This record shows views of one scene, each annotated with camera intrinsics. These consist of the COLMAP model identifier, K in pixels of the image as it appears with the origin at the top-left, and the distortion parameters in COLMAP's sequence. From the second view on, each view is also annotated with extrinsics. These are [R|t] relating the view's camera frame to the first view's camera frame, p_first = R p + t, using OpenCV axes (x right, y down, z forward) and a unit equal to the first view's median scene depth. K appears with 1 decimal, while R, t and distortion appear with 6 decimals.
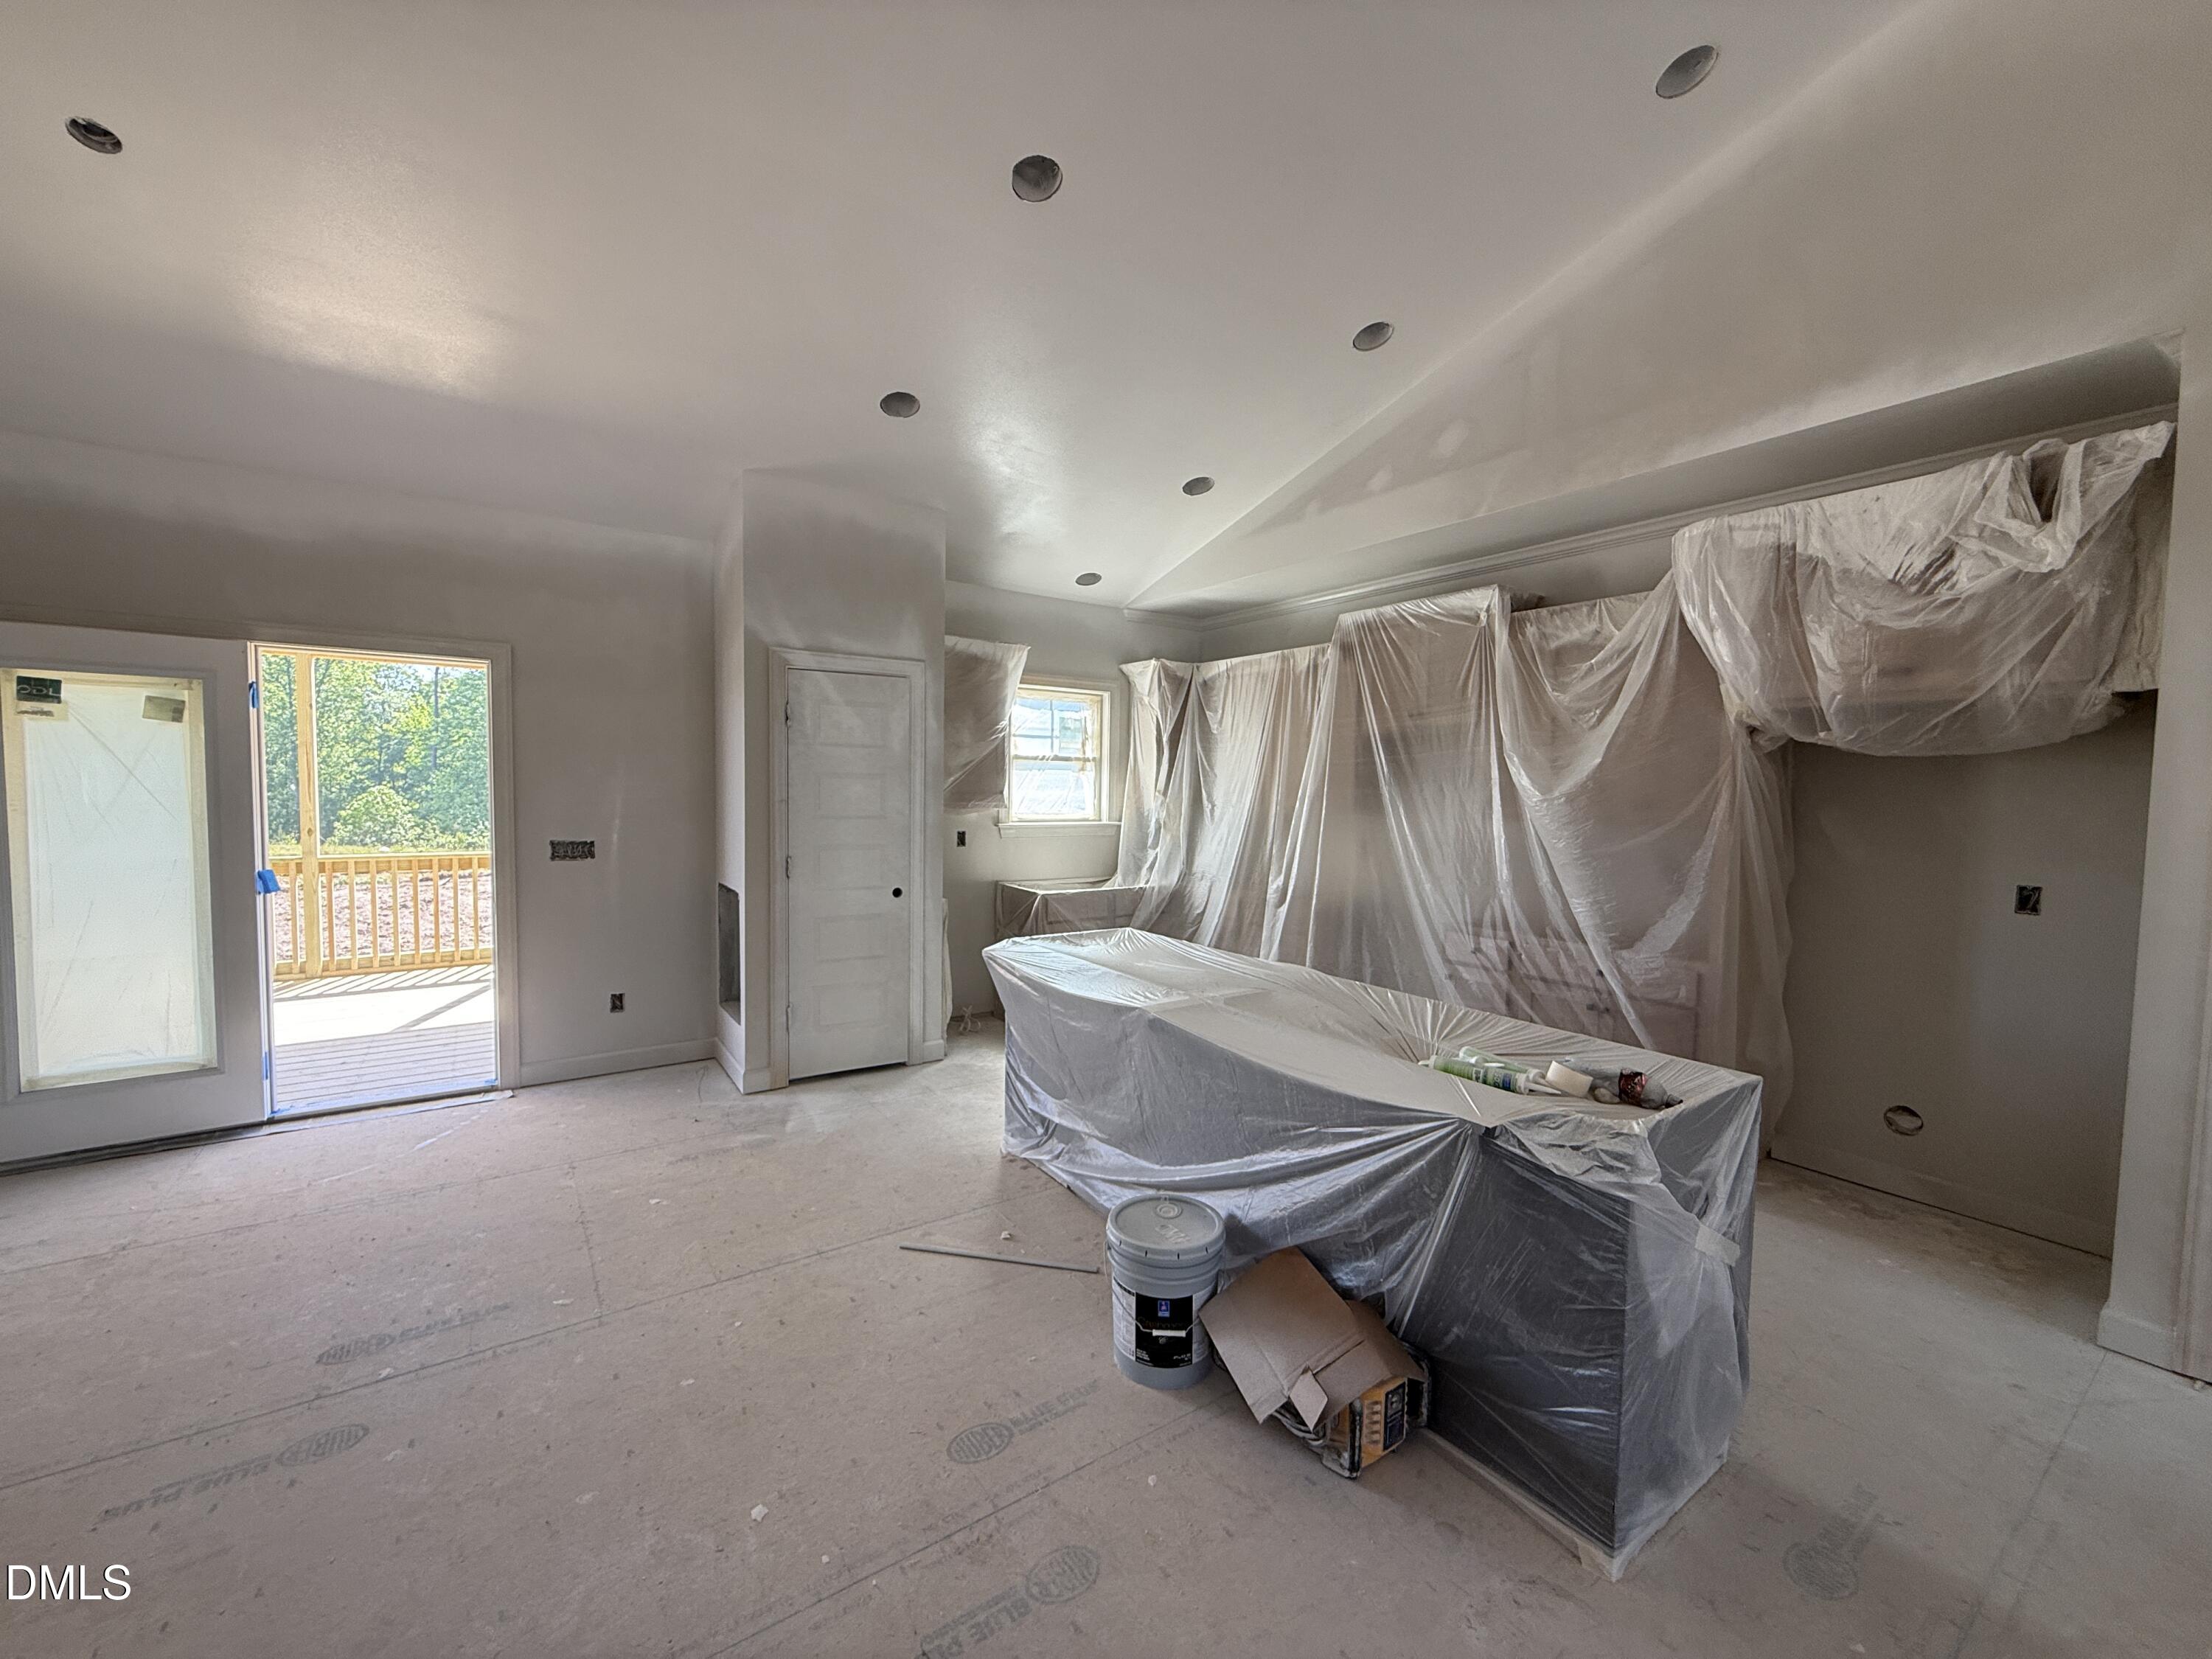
lens RADIAL K [[879.6, 0, 1106.4], [0, 879.6, 830.1], [0, 0, 1]] dist [-0.000886, 0.000055]
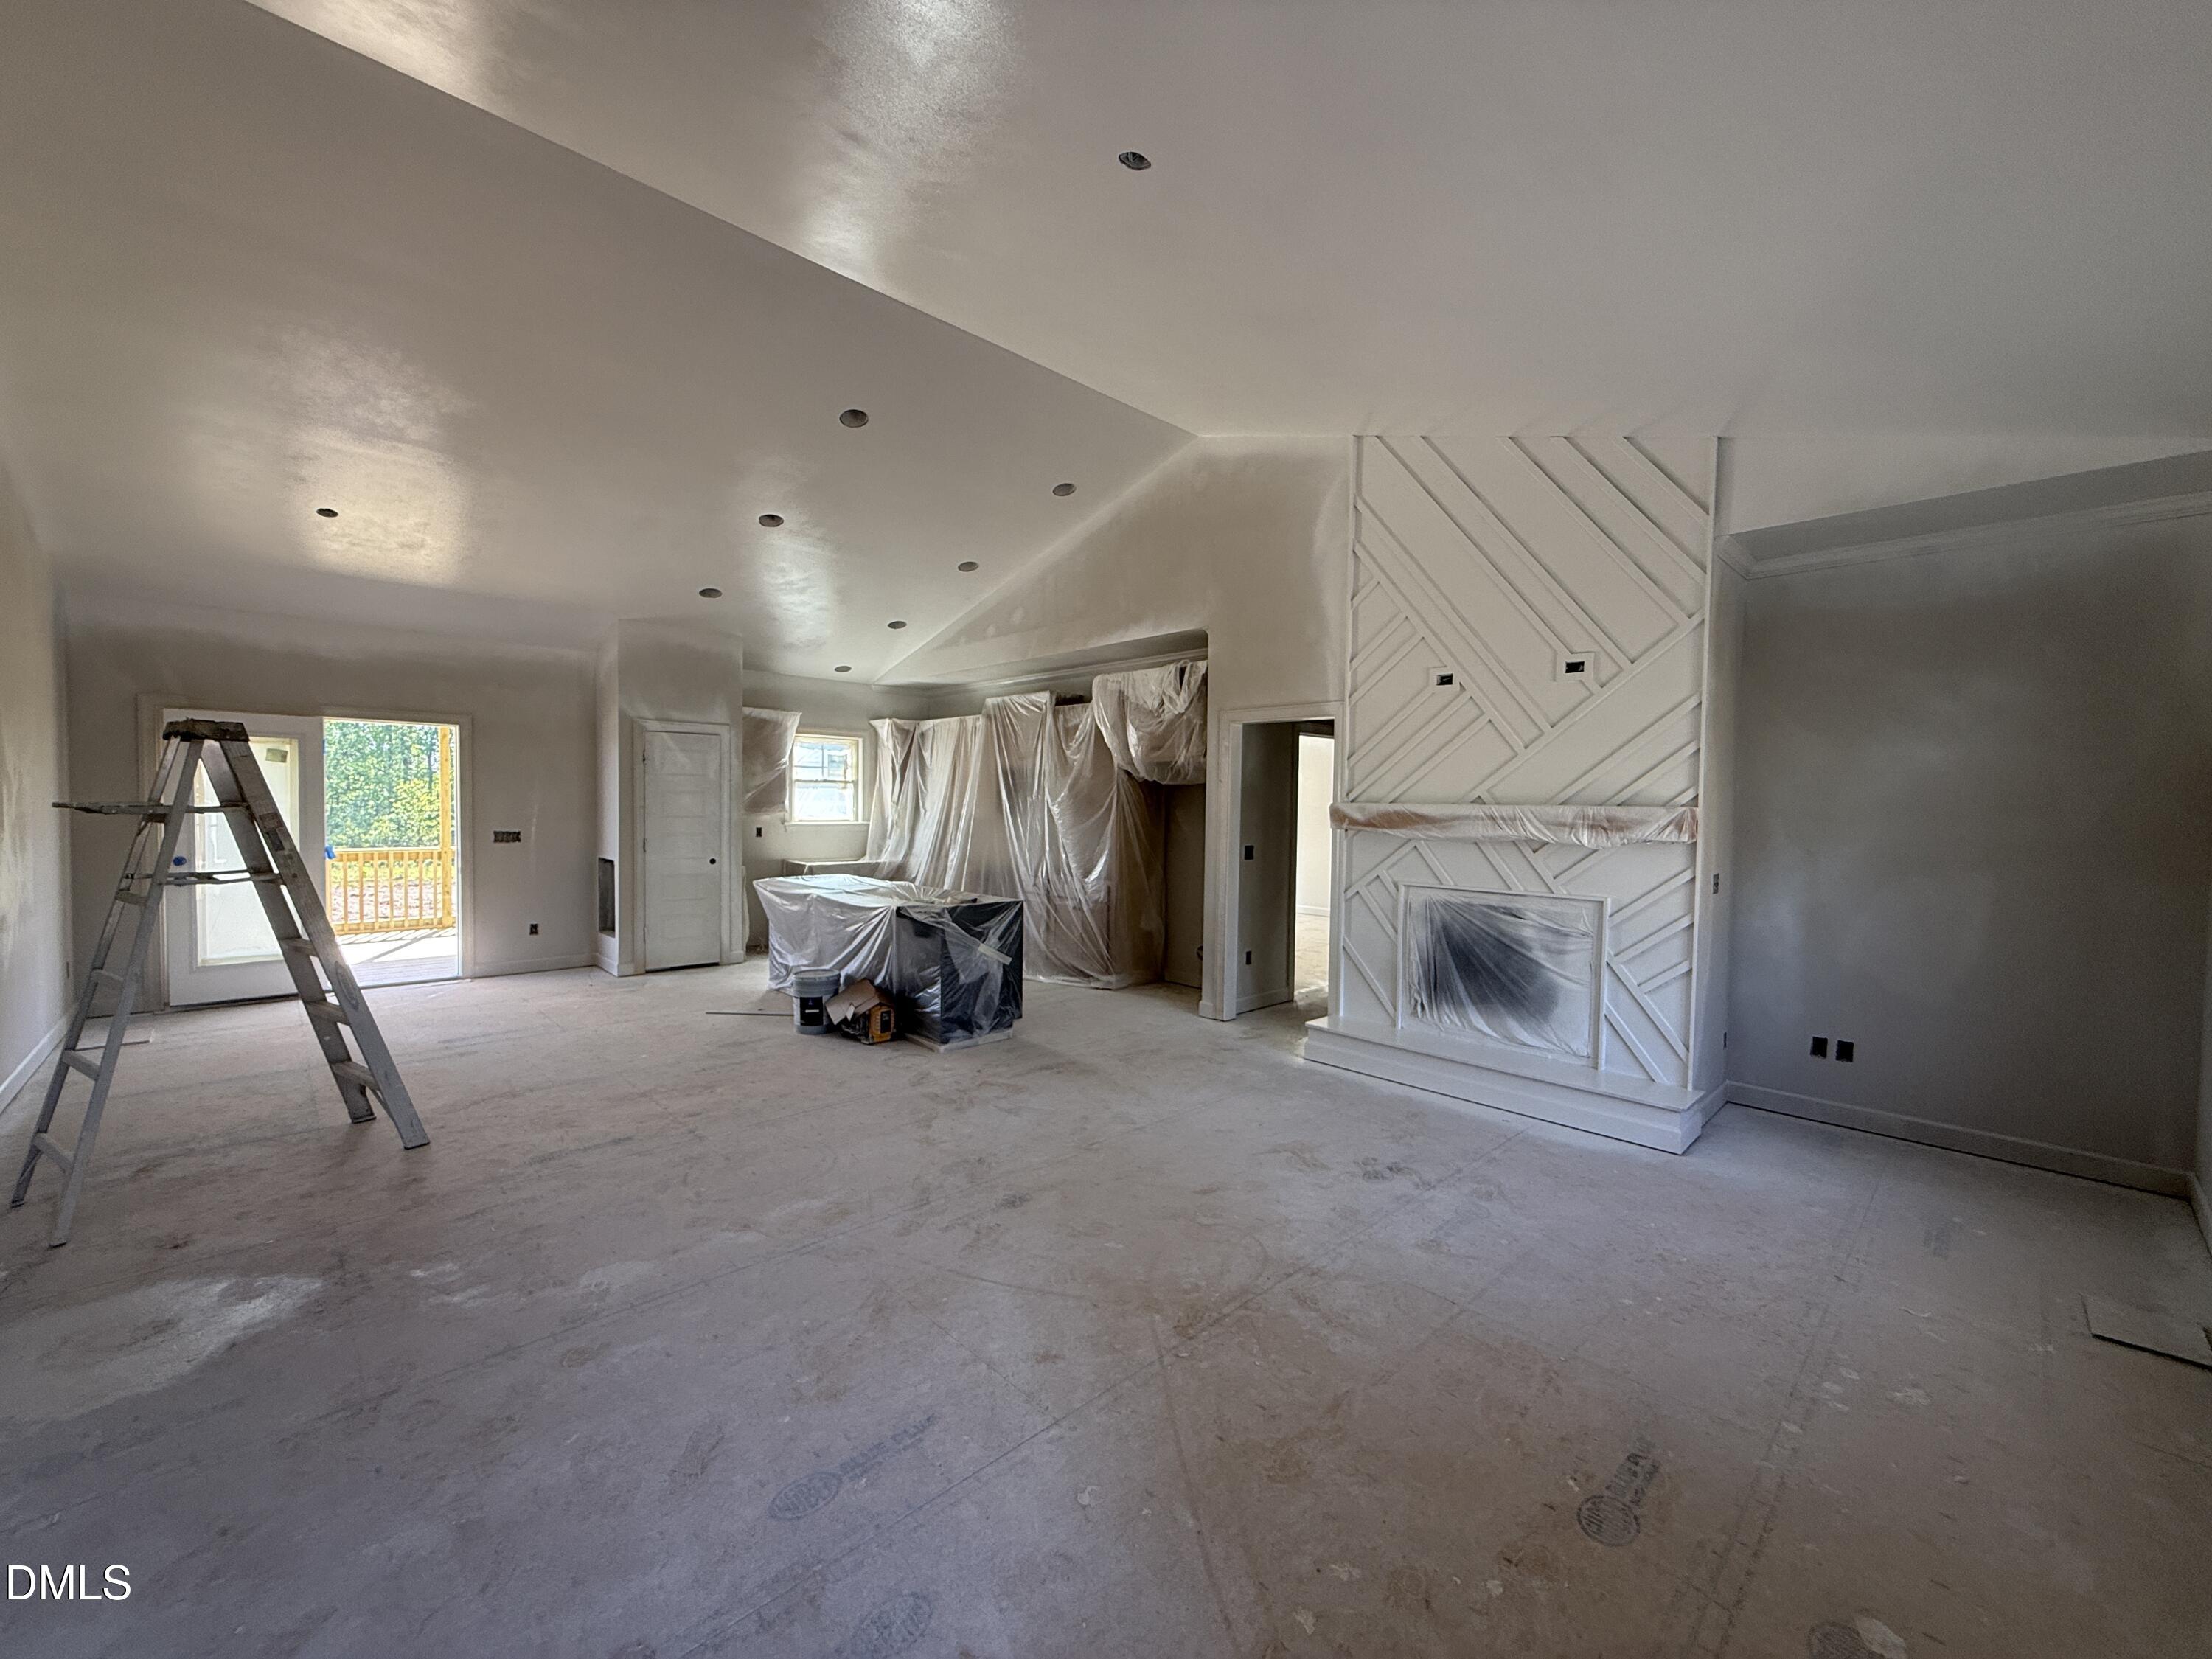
lens RADIAL K [[879.6, 0, 1102.8], [0, 879.6, 832.6], [0, 0, 1]] dist [-0.000886, 0.000055]
pose [[0.988016, -0.006586, 0.154212, 0.246740], [0.008673, 0.999880, -0.012866, 0.044383], [-0.154109, 0.014050, 0.987954, -0.800305]]
